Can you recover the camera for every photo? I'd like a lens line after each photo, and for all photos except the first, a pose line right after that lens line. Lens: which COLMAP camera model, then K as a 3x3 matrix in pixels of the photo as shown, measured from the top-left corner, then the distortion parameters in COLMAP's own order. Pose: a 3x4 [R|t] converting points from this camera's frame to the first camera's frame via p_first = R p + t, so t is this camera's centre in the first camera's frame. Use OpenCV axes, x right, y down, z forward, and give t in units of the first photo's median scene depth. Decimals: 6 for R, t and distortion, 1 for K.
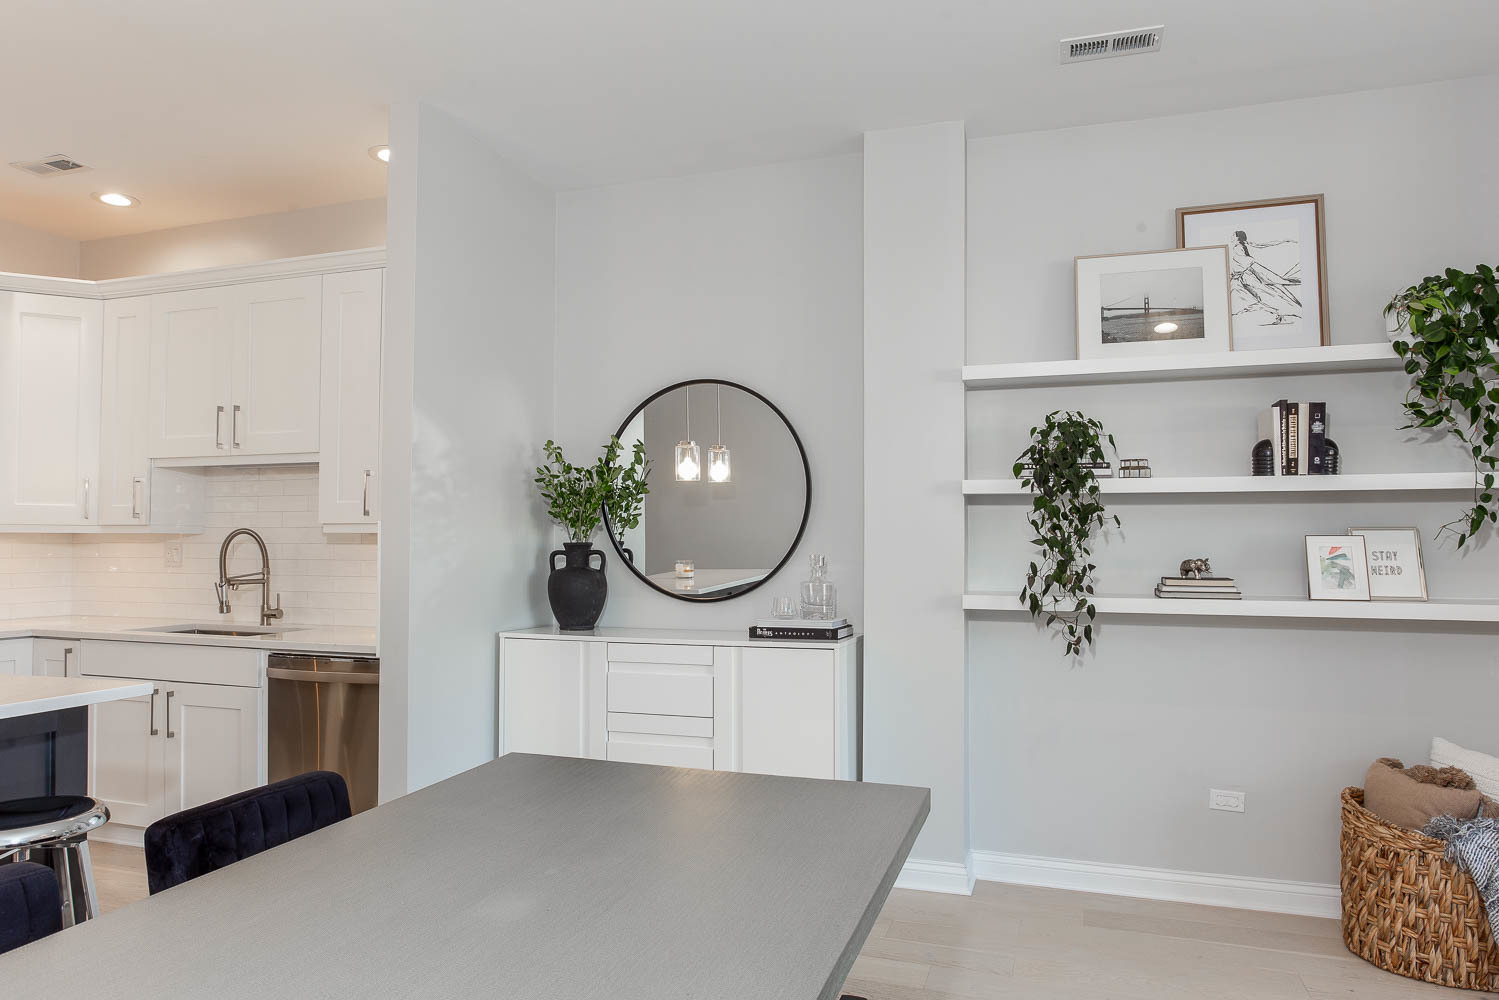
lens RADIAL K [[963.2, 0, 742.6], [0, 963.2, 526.0], [0, 0, 1]] dist [-0.035940, 0.024243]
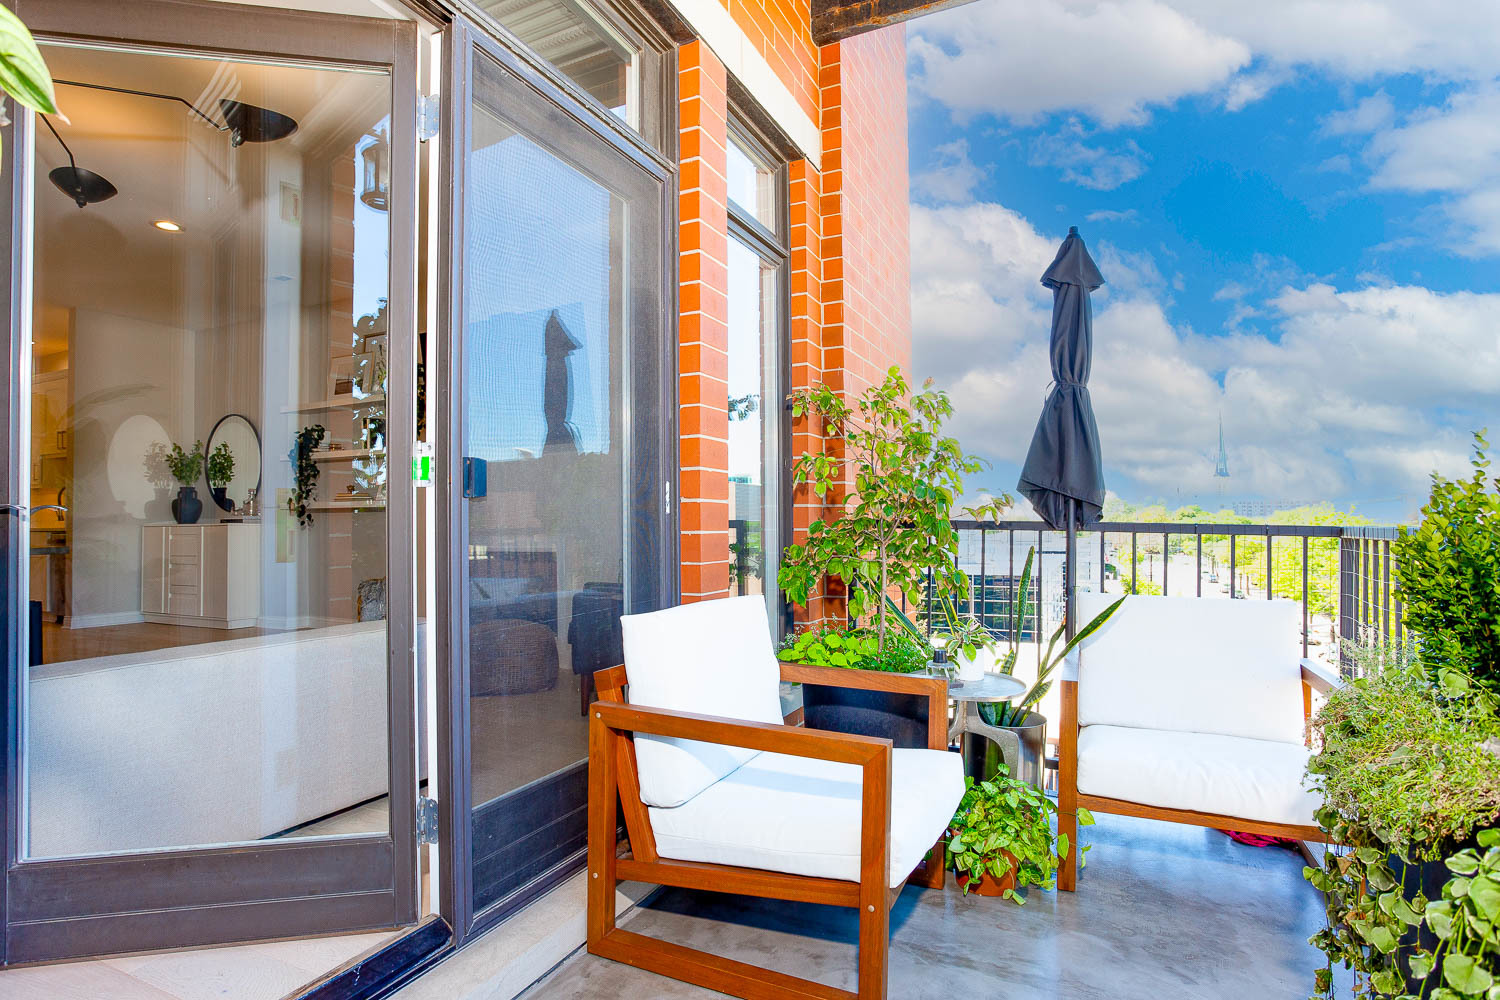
lens RADIAL K [[808.0, 0, 733.4], [0, 808.0, 531.0], [0, 0, 1]] dist [-0.052108, 0.026997]
pose [[0.988334, -0.004572, -0.152236, 1.648057], [0.007551, 0.999791, 0.018998, 0.112182], [0.152118, -0.019926, 0.988161, -0.787335]]
